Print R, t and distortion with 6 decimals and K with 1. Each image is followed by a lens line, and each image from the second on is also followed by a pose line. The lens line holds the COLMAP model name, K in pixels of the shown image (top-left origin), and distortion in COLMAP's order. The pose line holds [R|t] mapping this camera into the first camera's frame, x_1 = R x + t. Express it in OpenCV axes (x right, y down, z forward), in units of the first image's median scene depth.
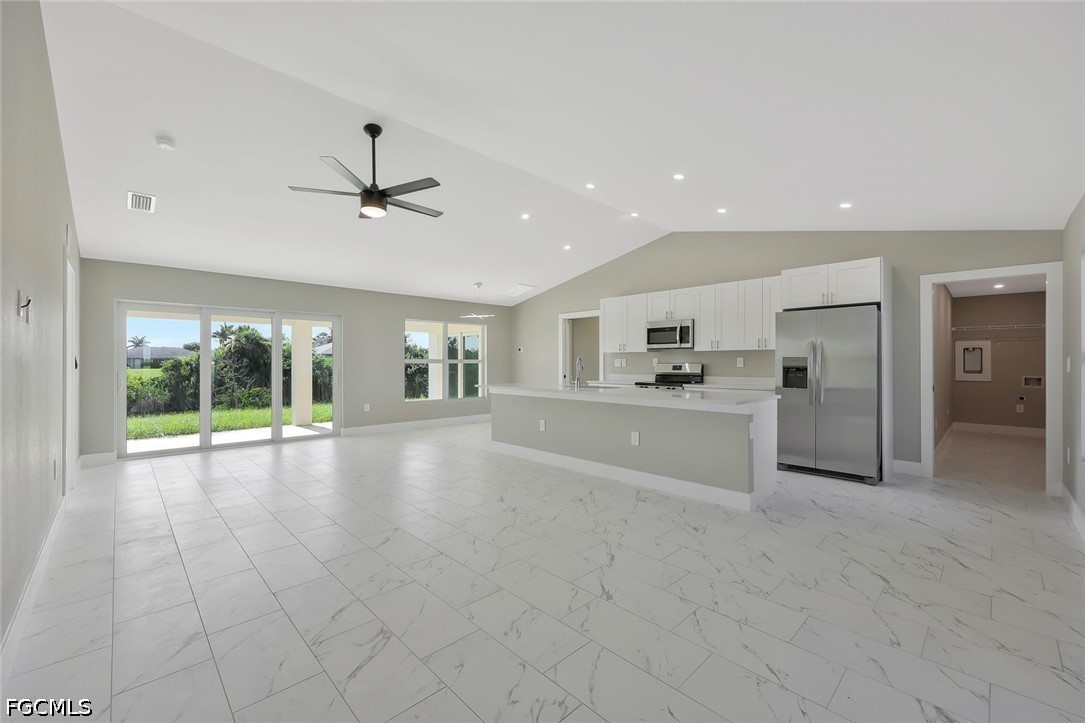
lens RADIAL K [[438.5, 0, 532.1], [0, 438.5, 362.5], [0, 0, 1]] dist [-0.000246, -0.000016]
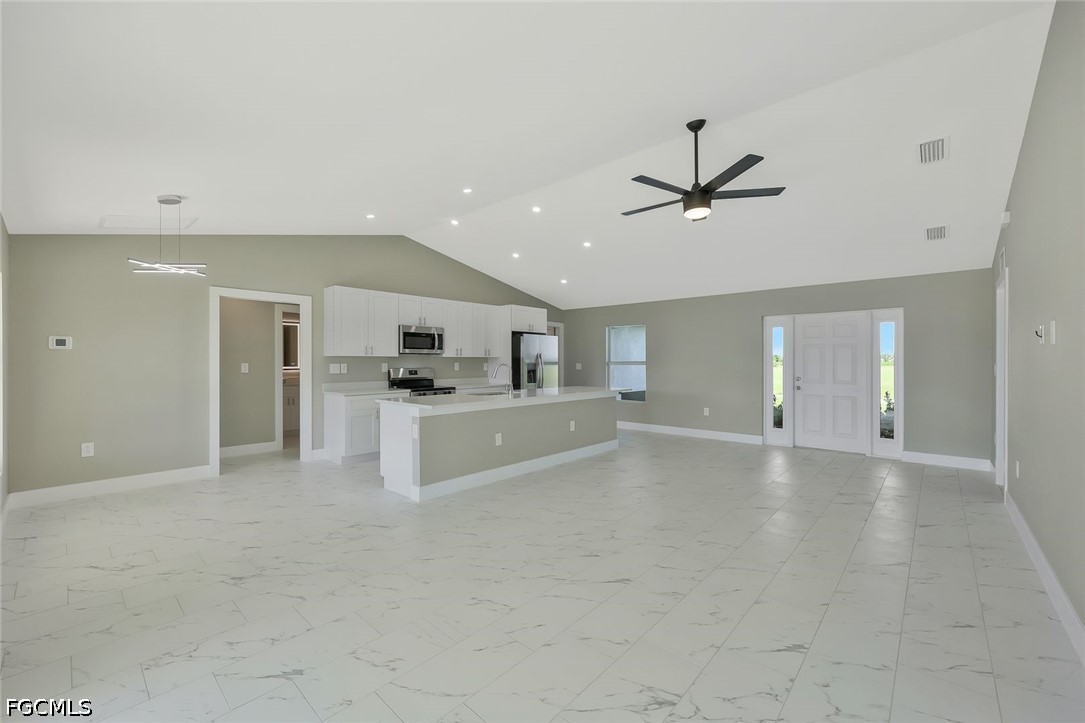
lens RADIAL K [[444.6, 0, 540.7], [0, 444.6, 361.3], [0, 0, 1]] dist [-0.000089, 0.000111]
pose [[-0.081928, 0.000355, 0.996638, -0.719415], [0.001923, 0.999998, -0.000198, -0.013392], [-0.996636, 0.001900, -0.081929, 0.792772]]
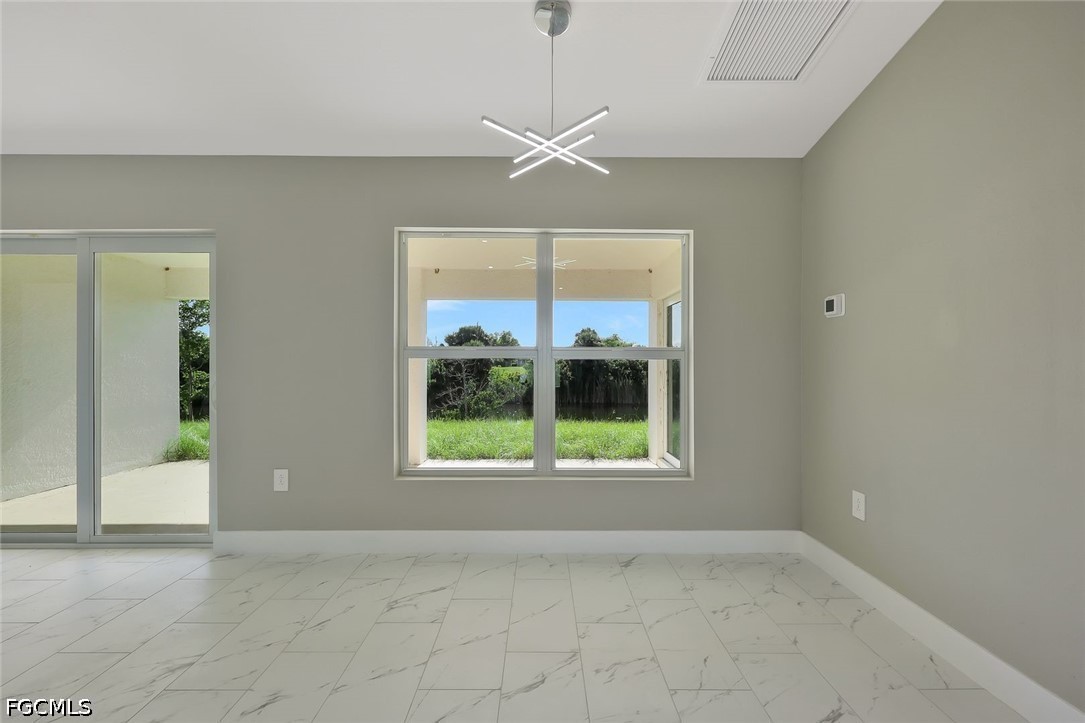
lens RADIAL K [[444.6, 0, 540.7], [0, 444.6, 361.3], [0, 0, 1]] dist [-0.000089, 0.000111]
pose [[0.730481, -0.000171, -0.682933, 0.035551], [-0.002085, 0.999995, -0.002481, 0.005629], [0.682929, 0.003236, 0.730477, 0.985627]]
